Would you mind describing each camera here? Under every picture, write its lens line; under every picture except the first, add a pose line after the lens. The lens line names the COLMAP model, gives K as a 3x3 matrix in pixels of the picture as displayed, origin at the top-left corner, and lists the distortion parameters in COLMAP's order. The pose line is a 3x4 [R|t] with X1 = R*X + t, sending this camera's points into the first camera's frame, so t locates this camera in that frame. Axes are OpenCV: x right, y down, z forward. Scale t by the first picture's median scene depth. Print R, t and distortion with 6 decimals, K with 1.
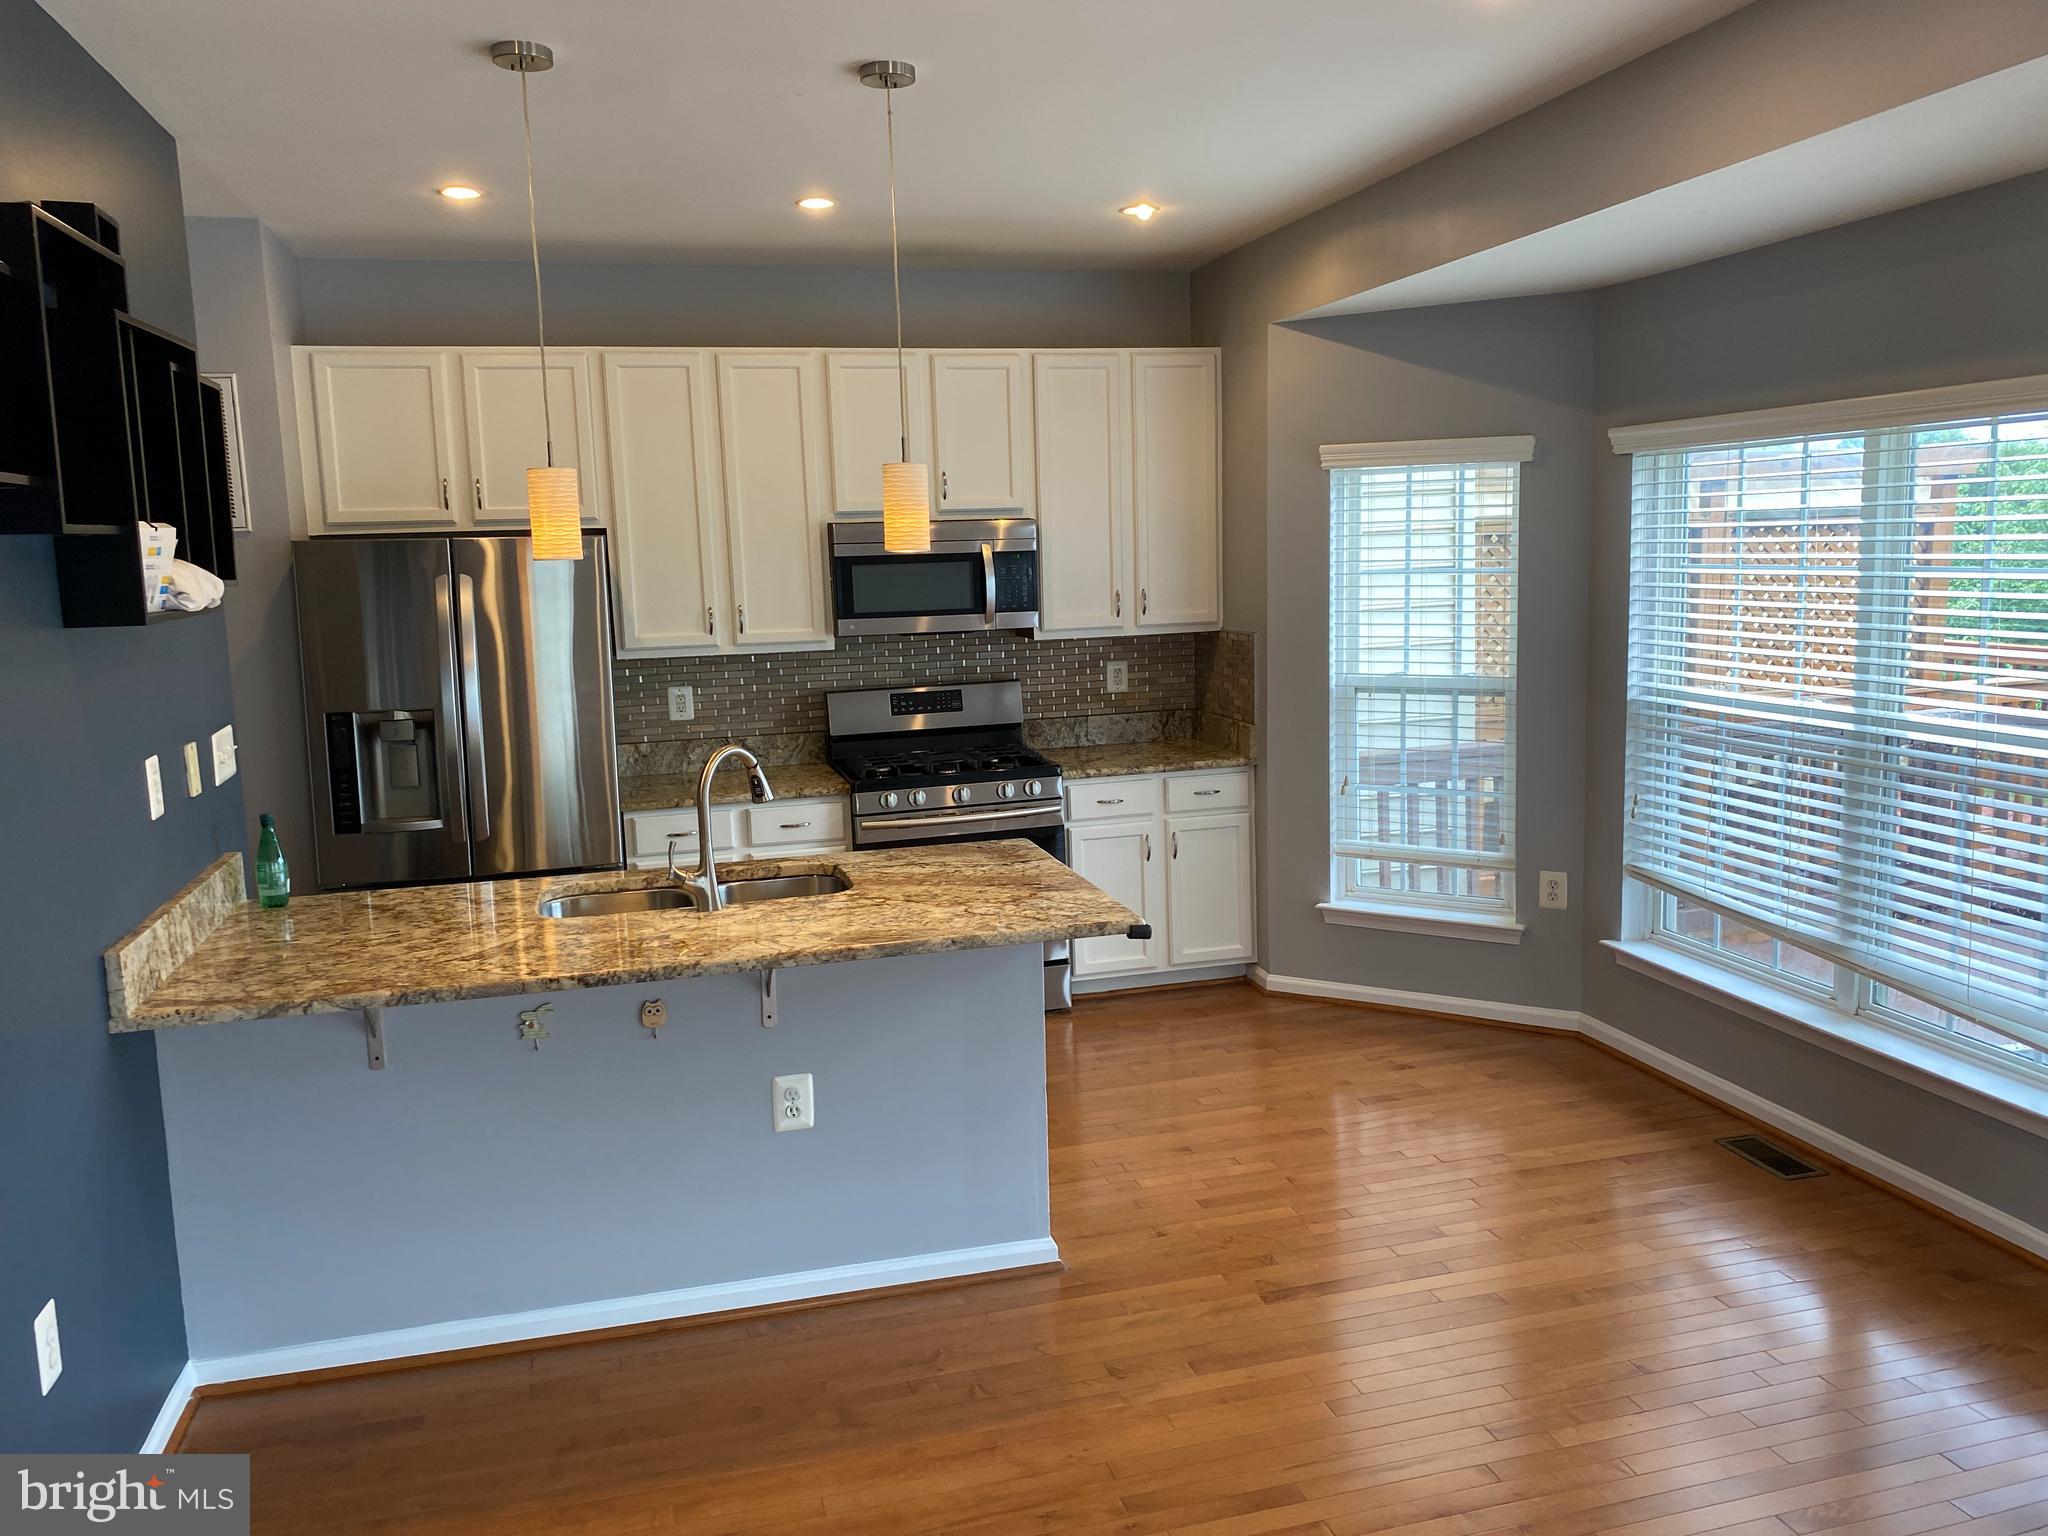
lens RADIAL K [[1533.6, 0, 1024.0], [0, 1533.6, 768.0], [0, 0, 1]] dist [0.009440, -0.001864]
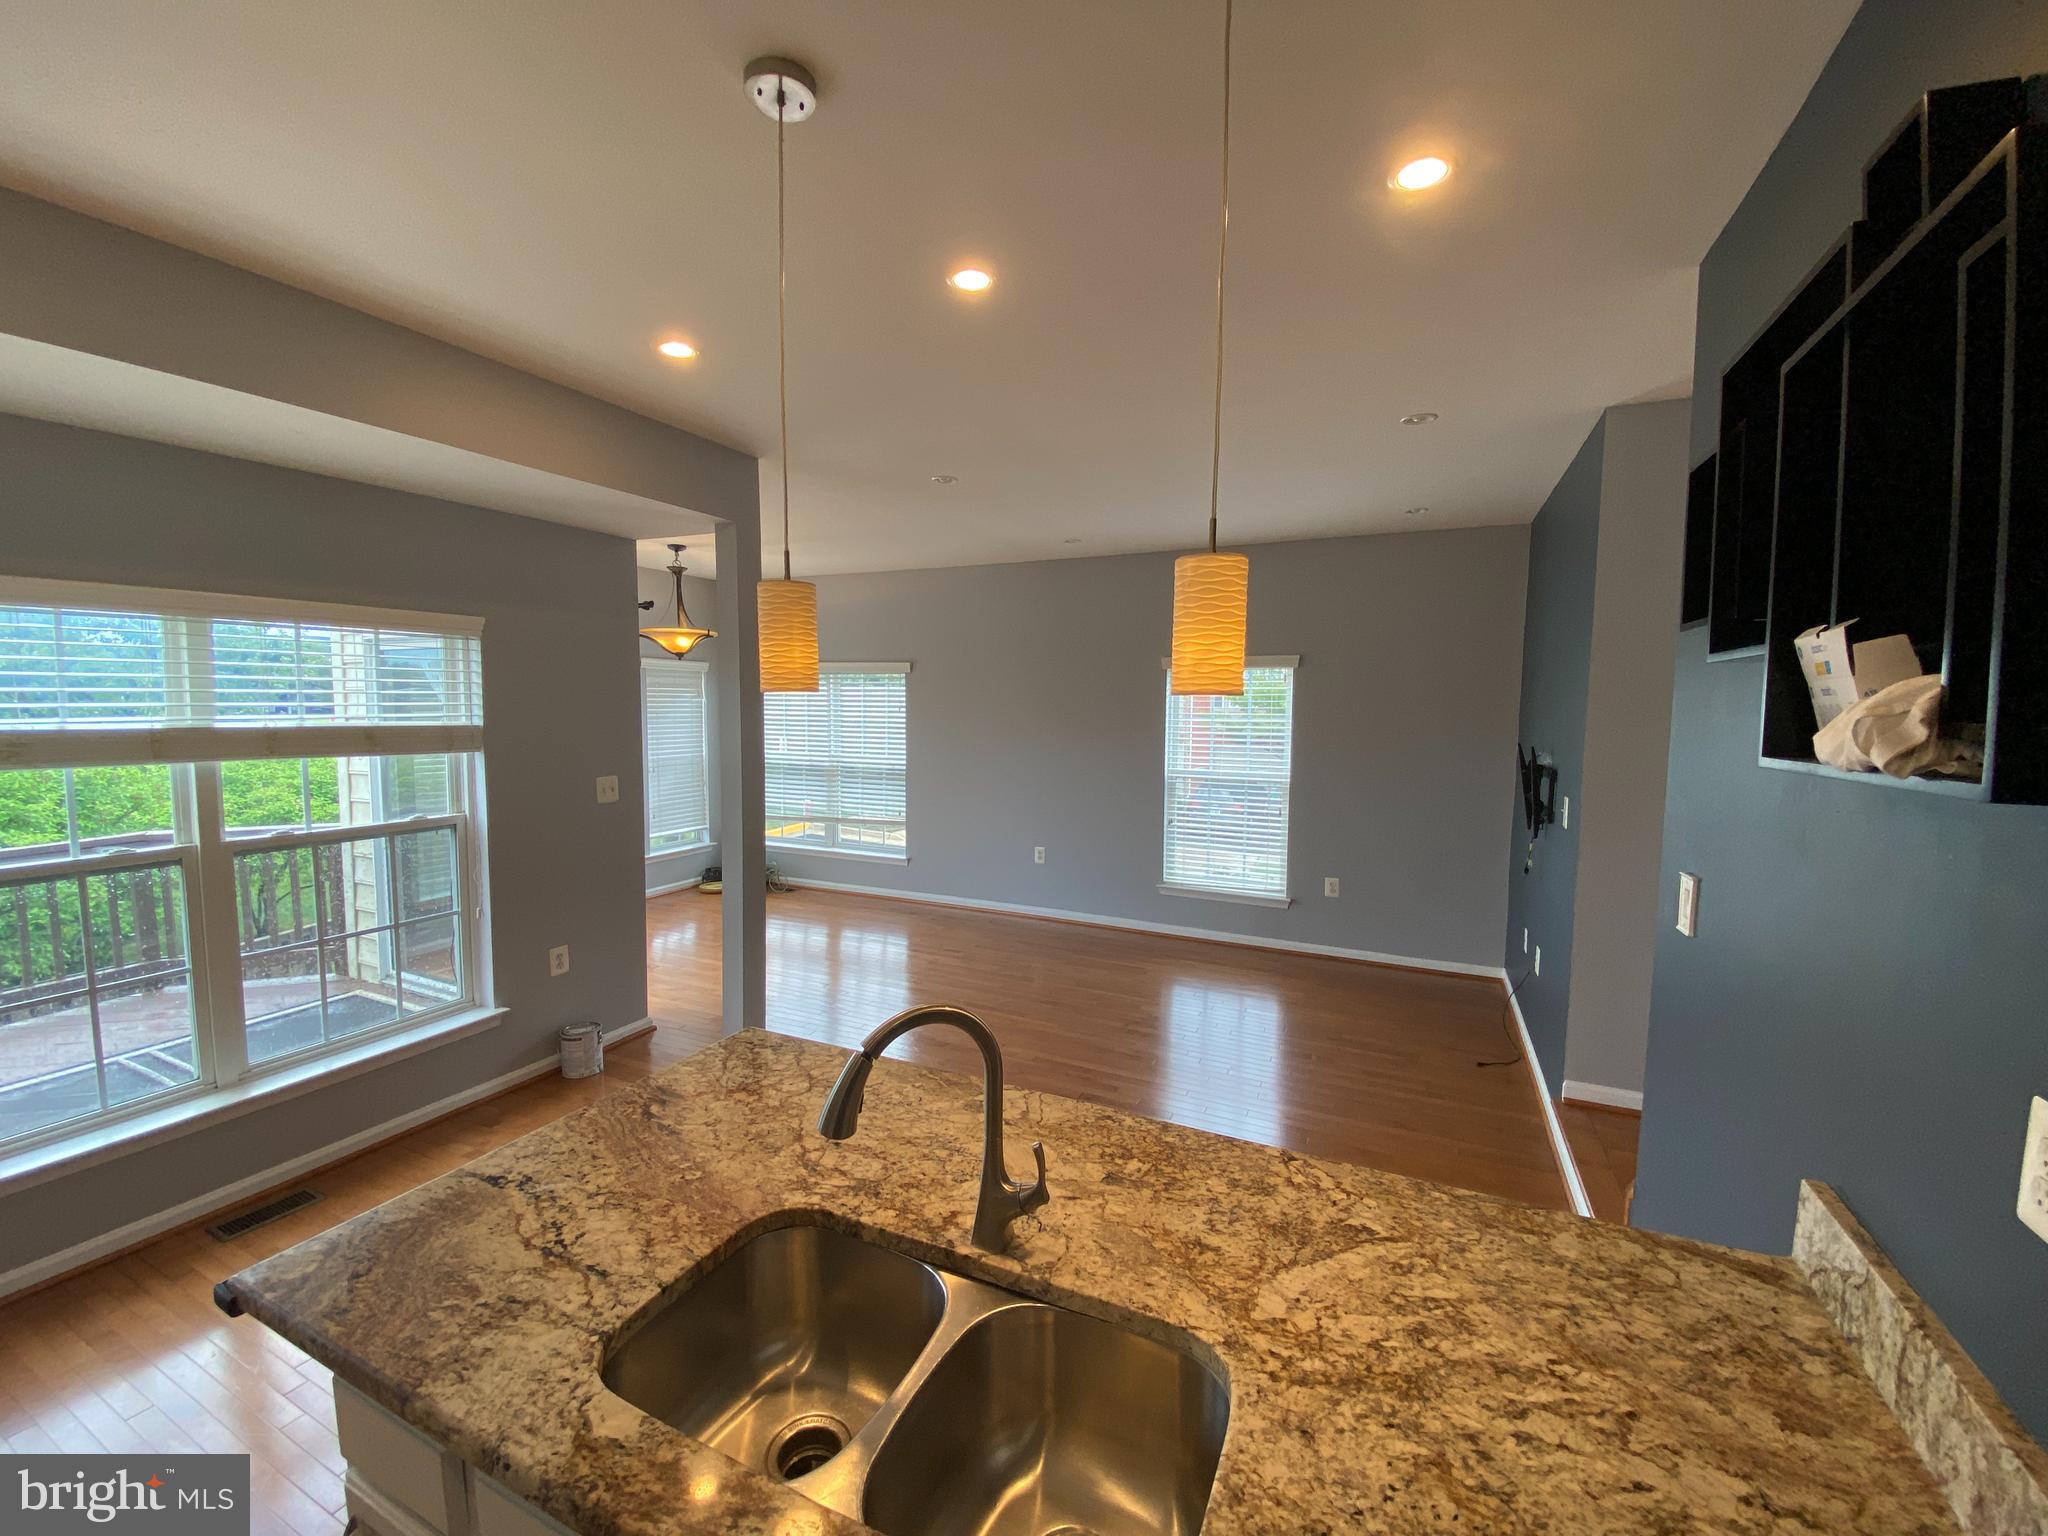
lens RADIAL K [[838.5, 0, 1024.0], [0, 838.5, 768.0], [0, 0, 1]] dist [0.024923, -0.020440]
pose [[-0.766657, -0.031586, 0.641279, -0.283820], [0.106155, 0.978807, 0.175120, -0.105922], [-0.633221, 0.202332, -0.747057, 0.790667]]
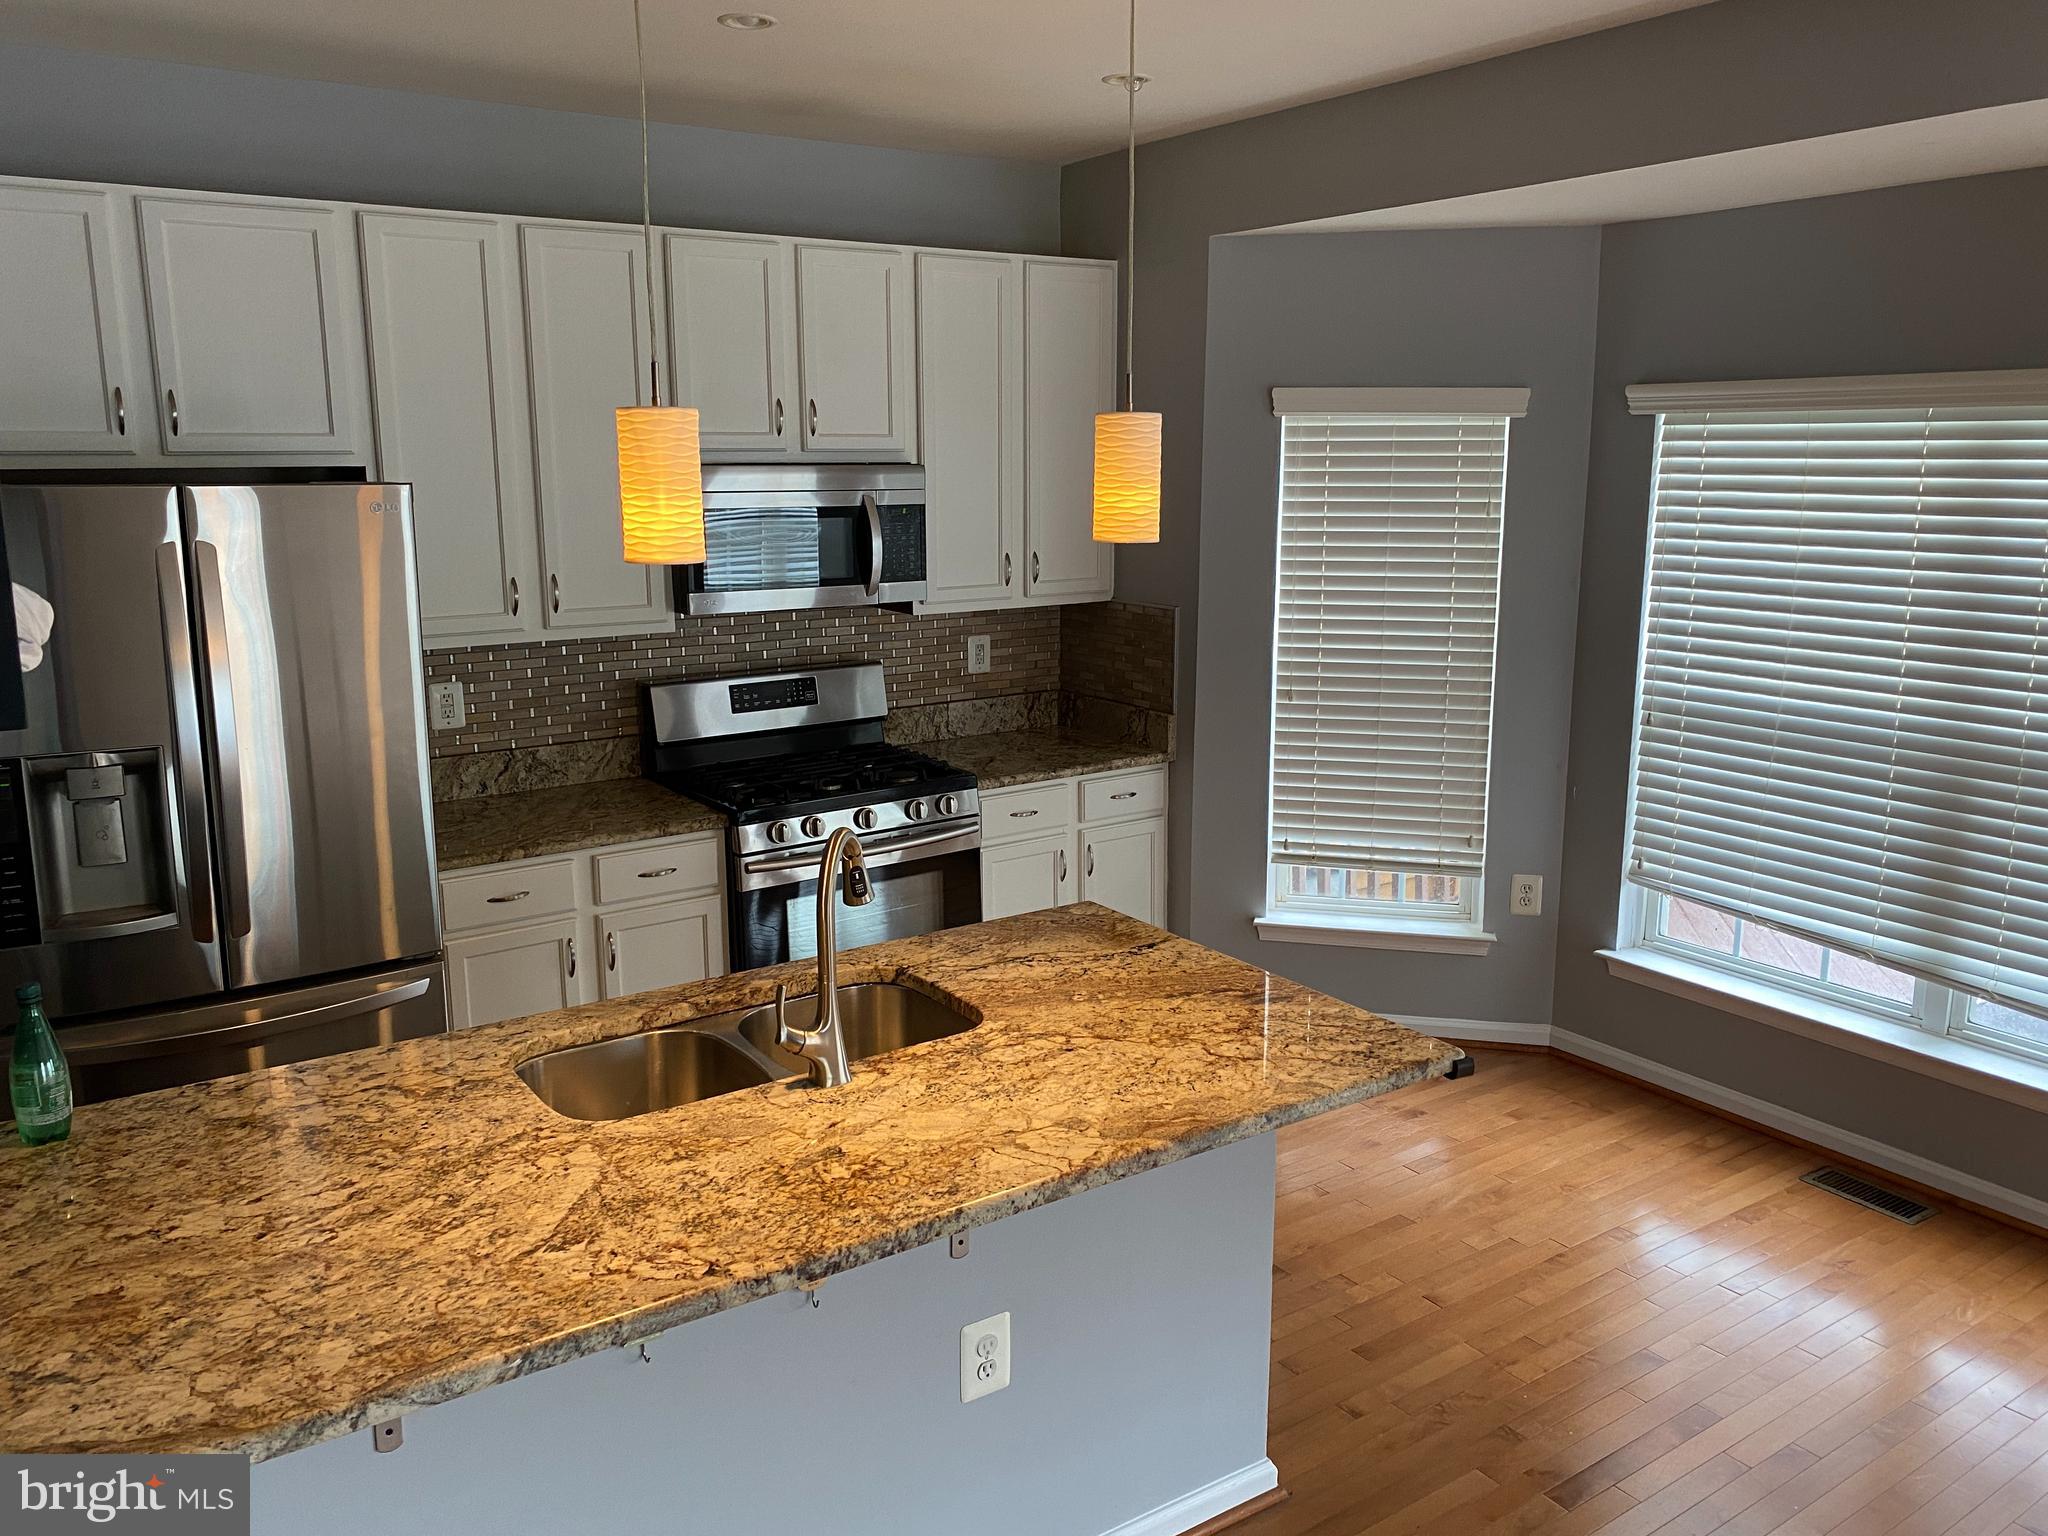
lens RADIAL K [[1554.3, 0, 1024.2], [0, 1554.3, 755.6], [0, 0, 1]] dist [0.008143, -0.005368]
pose [[0.943107, -0.038384, 0.330267, -0.222217], [0.023260, 0.998497, 0.049624, -0.051773], [-0.331675, -0.039119, 0.942582, 0.221572]]
